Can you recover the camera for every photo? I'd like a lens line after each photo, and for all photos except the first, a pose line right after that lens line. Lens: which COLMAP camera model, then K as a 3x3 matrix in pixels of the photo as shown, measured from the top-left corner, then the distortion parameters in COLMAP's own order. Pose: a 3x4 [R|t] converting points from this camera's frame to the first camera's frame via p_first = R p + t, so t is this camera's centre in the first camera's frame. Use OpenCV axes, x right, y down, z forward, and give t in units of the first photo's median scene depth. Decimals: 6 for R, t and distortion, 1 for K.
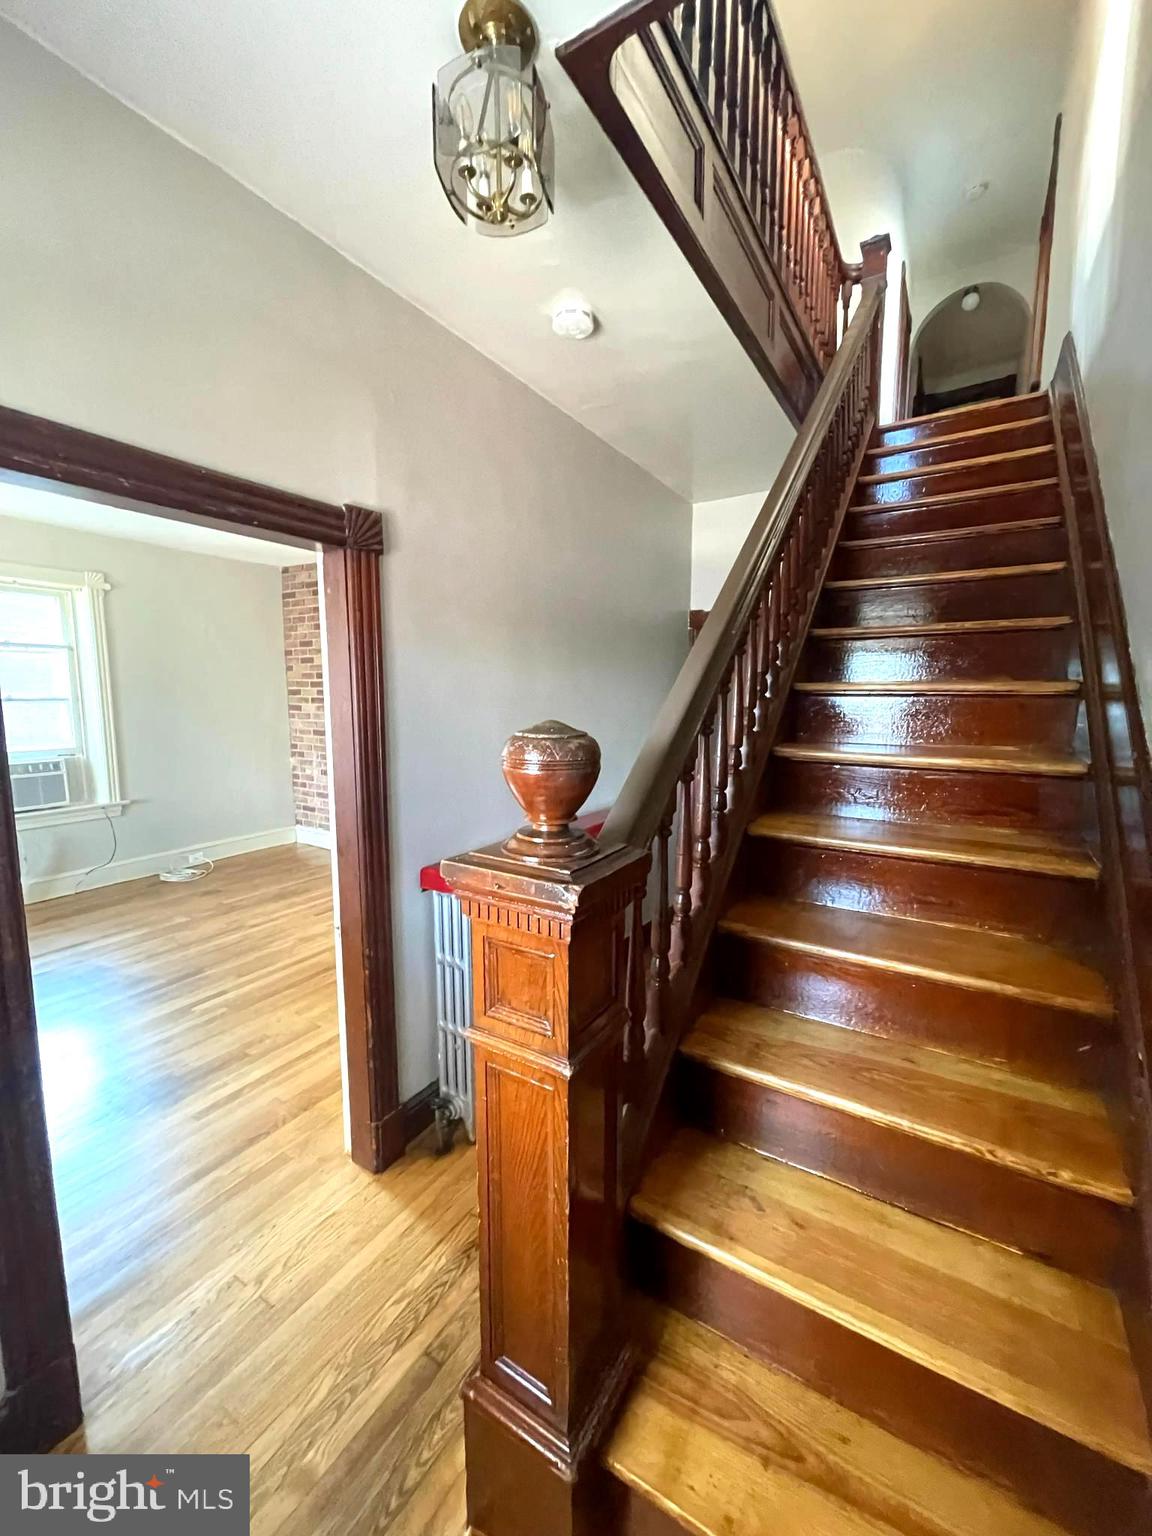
lens RADIAL K [[619.9, 0, 569.9], [0, 619.9, 764.2], [0, 0, 1]] dist [-0.000276, 0.000652]
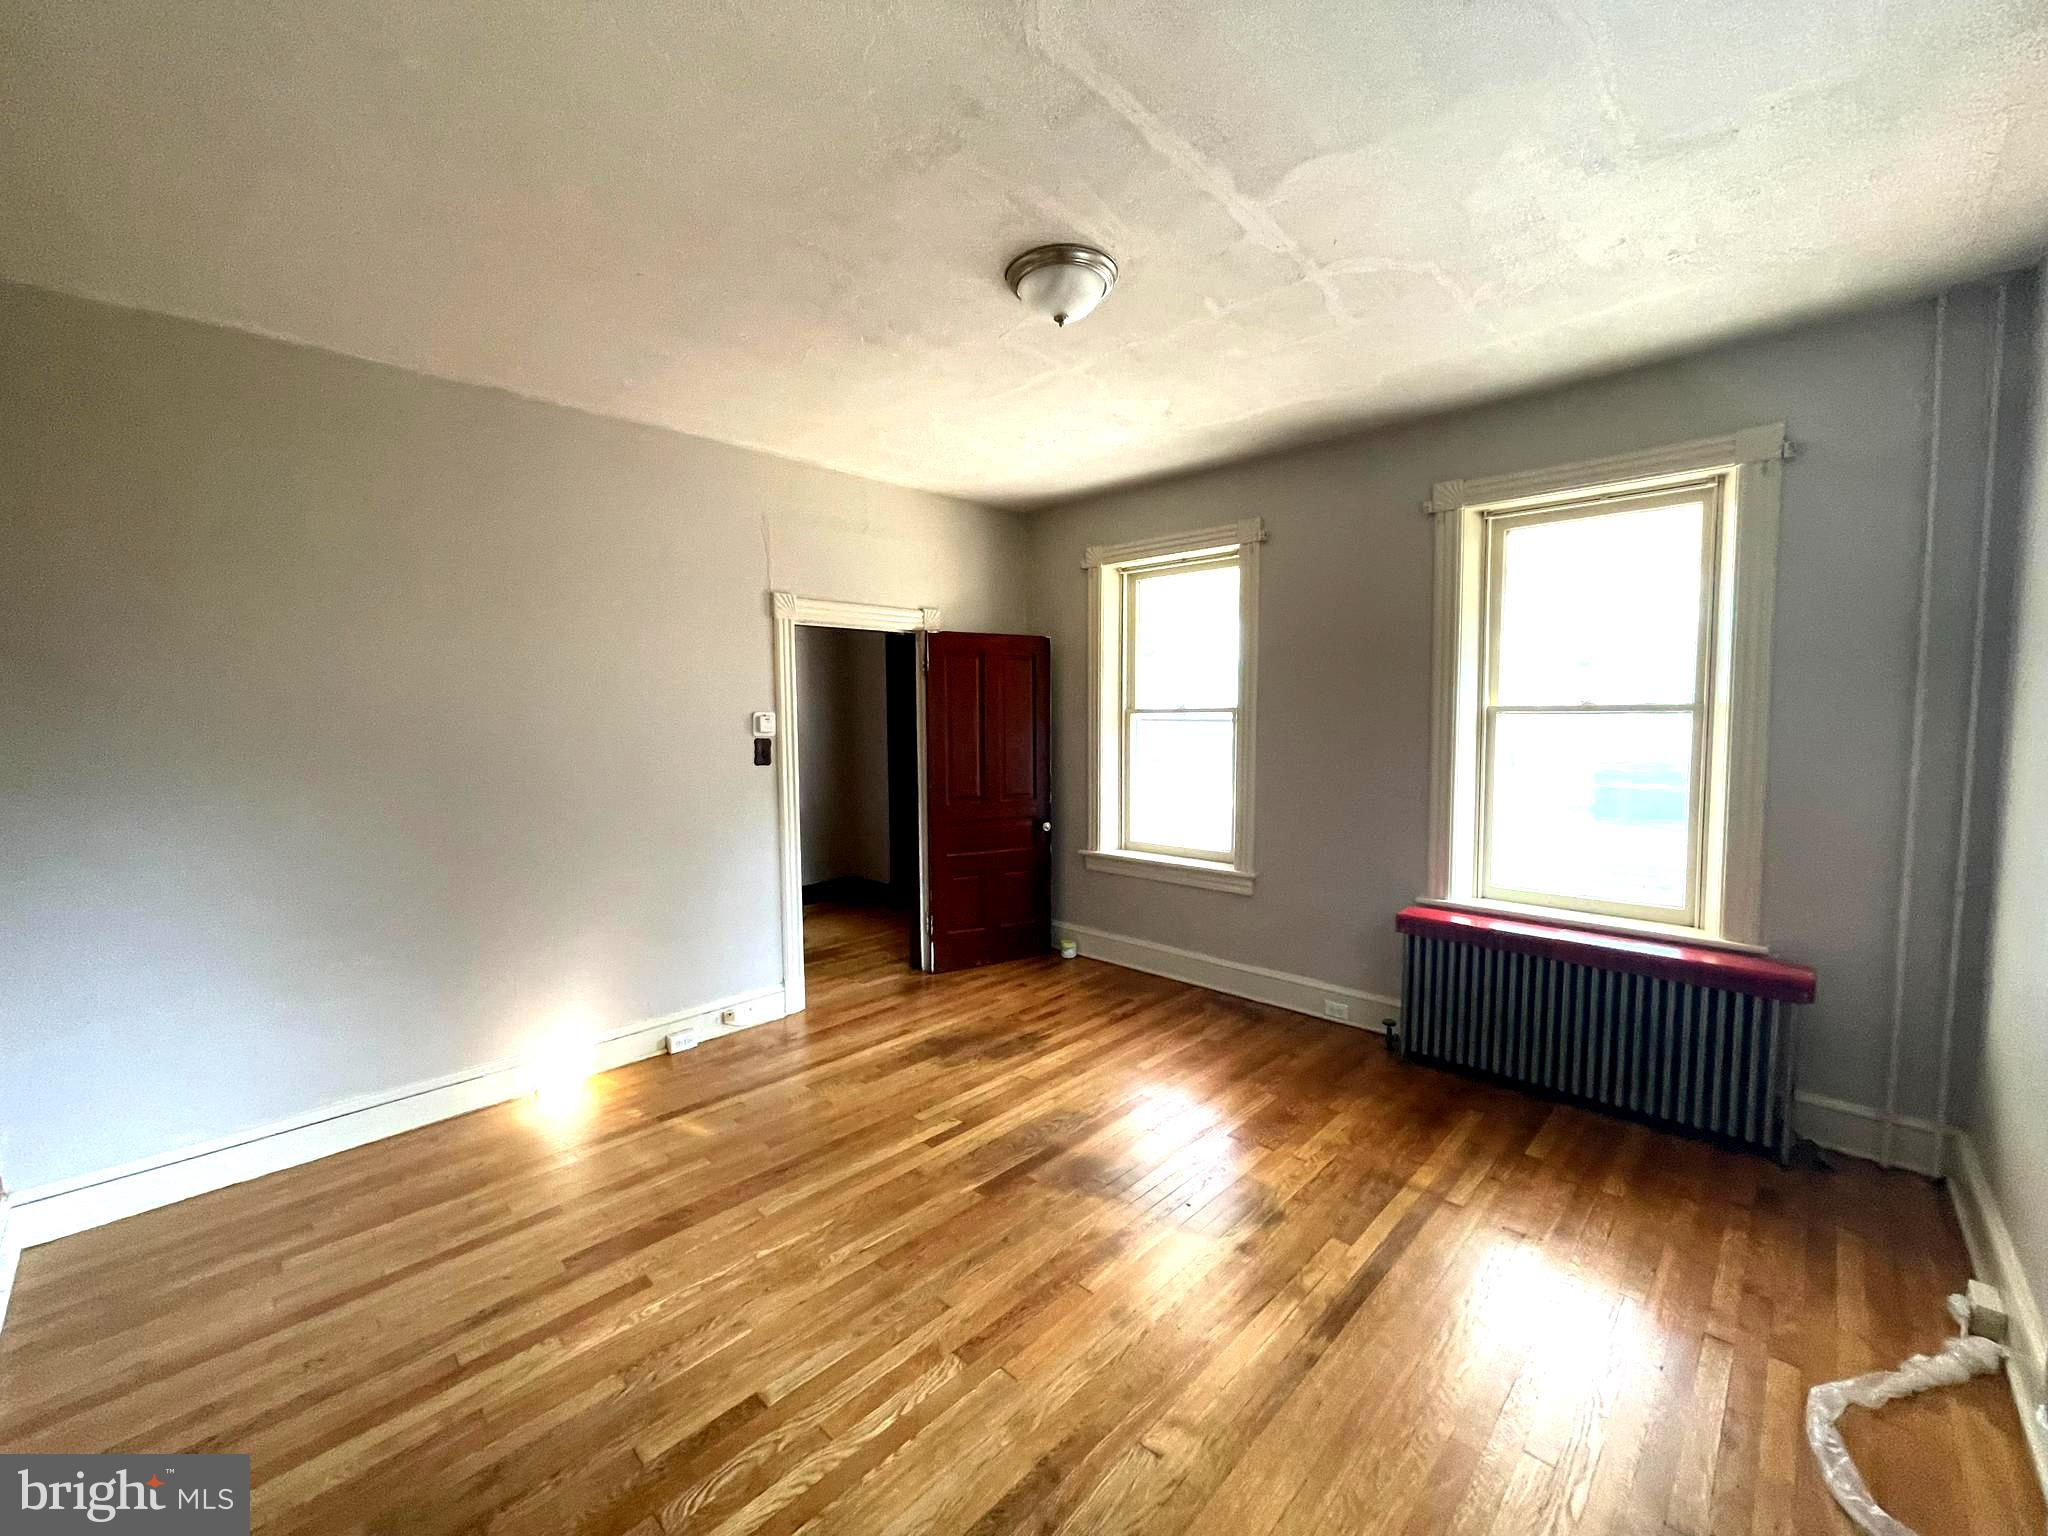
lens RADIAL K [[826.5, 0, 1021.5], [0, 826.5, 771.5], [0, 0, 1]] dist [-0.000276, 0.000652]
pose [[-0.978603, -0.005486, 0.205684, -0.579301], [0.033870, 0.981713, 0.187332, -0.136166], [-0.202950, 0.190290, -0.960521, 1.221044]]
